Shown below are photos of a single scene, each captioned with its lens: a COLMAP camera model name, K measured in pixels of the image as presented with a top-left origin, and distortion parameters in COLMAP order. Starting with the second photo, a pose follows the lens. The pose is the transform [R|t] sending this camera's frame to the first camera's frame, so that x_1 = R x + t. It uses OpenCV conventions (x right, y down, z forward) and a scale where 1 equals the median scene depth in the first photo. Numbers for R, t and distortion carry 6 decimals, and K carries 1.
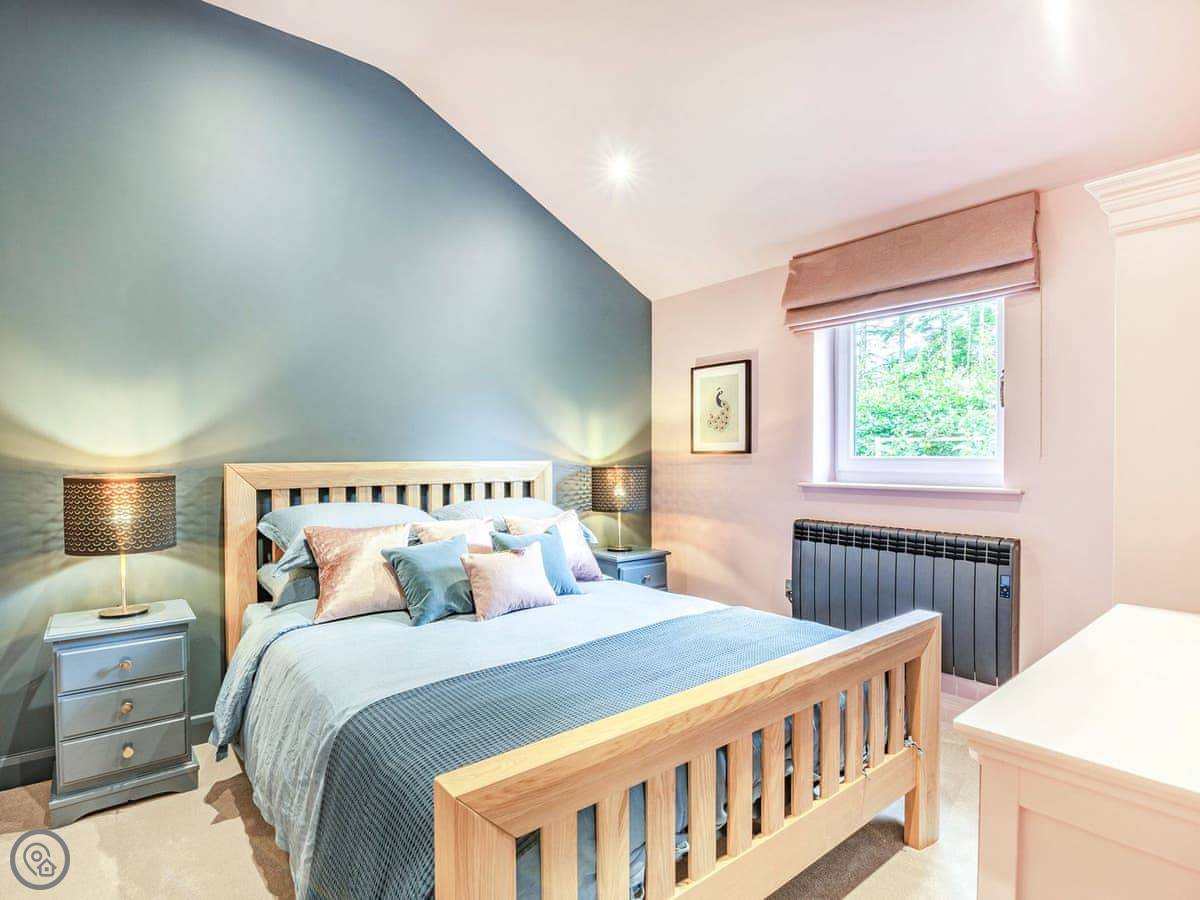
lens RADIAL K [[637.2, 0, 603.8], [0, 637.2, 456.4], [0, 0, 1]] dist [-0.005226, -0.000736]
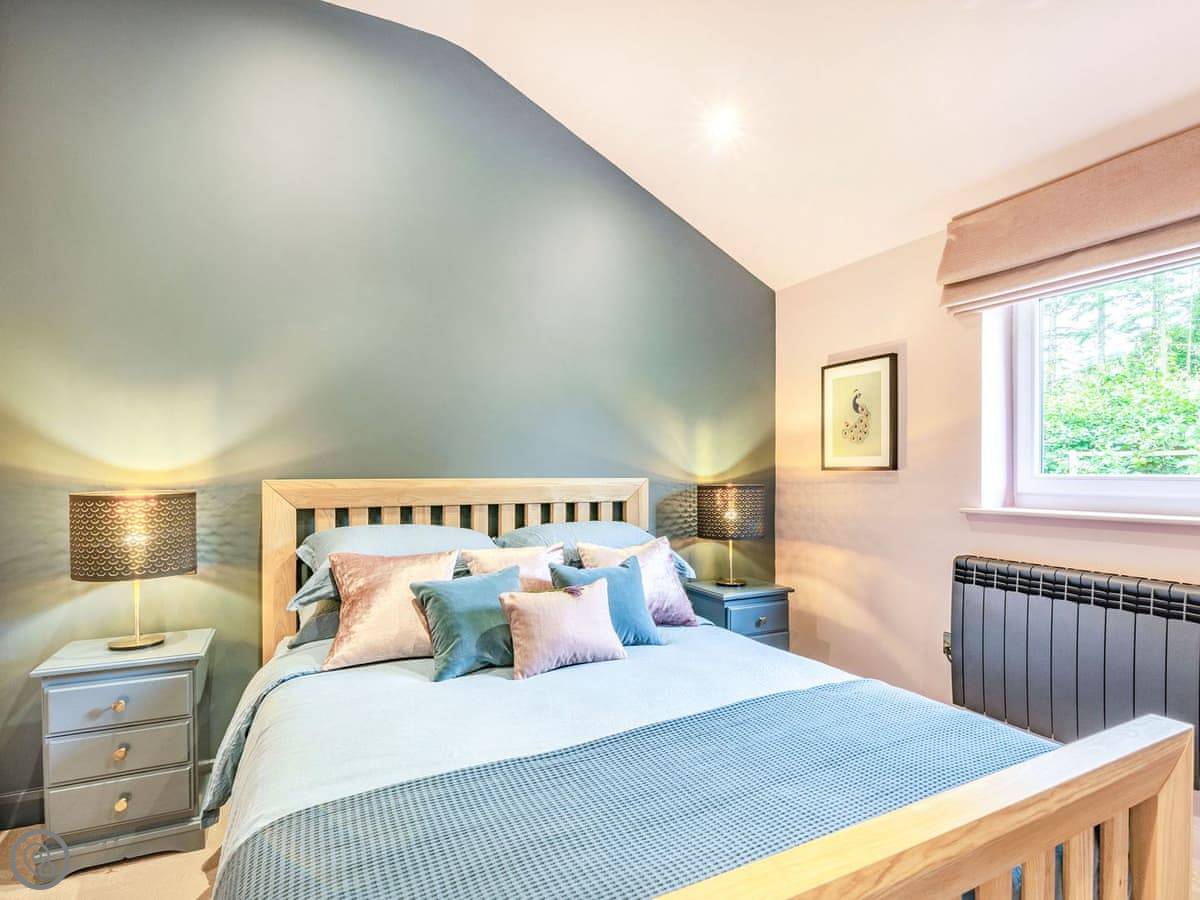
lens RADIAL K [[648.6, 0, 606.1], [0, 648.6, 468.0], [0, 0, 1]] dist [-0.015743, 0.001191]
pose [[0.975898, 0.001572, -0.218221, 0.058224], [-0.003246, 0.999968, -0.007313, -0.000190], [0.218203, 0.007845, 0.975872, 0.145637]]
